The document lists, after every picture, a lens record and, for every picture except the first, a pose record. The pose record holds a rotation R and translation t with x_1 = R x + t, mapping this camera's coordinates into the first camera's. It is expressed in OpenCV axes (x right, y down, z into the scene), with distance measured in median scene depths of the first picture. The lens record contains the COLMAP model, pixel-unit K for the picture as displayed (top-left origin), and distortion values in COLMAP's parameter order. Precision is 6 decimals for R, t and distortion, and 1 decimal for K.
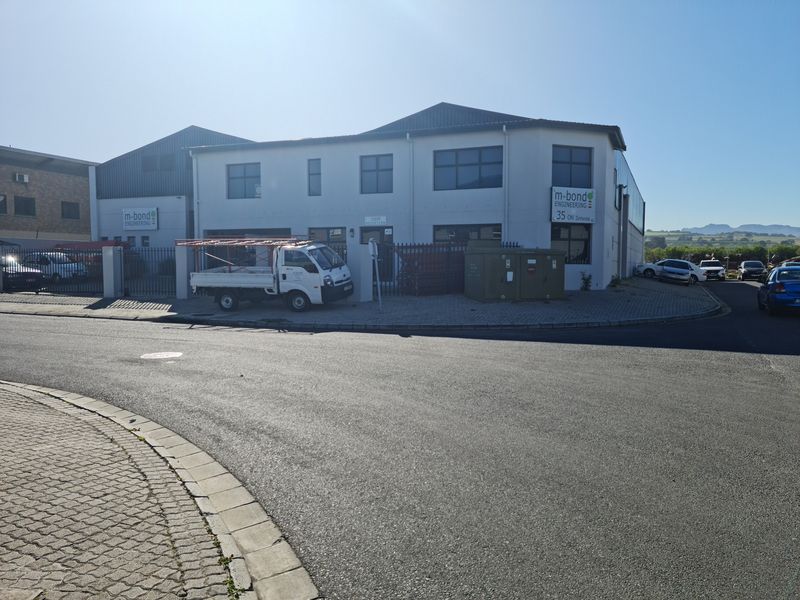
lens RADIAL K [[624.2, 0, 416.2], [0, 624.2, 300.1], [0, 0, 1]] dist [0.093309, -0.096505]
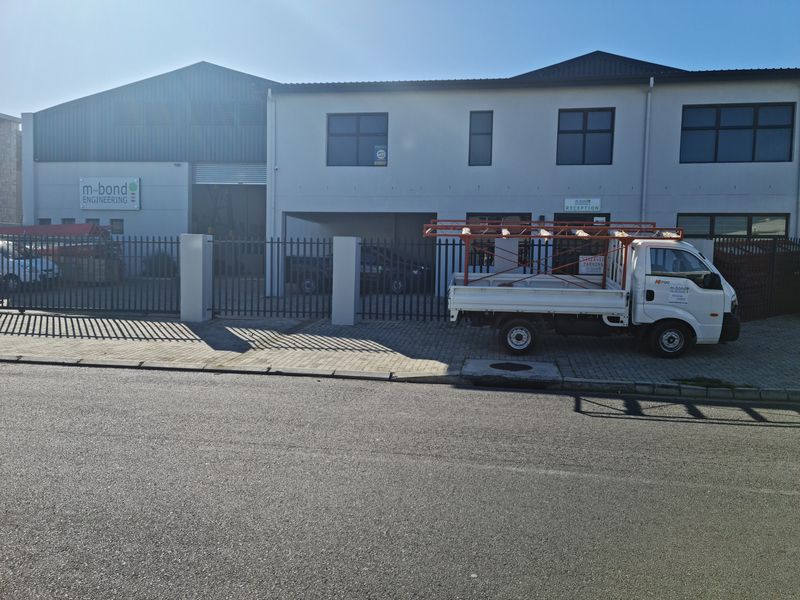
lens RADIAL K [[624.2, 0, 416.2], [0, 624.2, 300.1], [0, 0, 1]] dist [0.093309, -0.096505]
pose [[0.971444, -0.000551, 0.237268, -0.411739], [-0.001331, 0.999969, 0.007769, -0.028141], [-0.237265, -0.007863, 0.971413, 0.377799]]
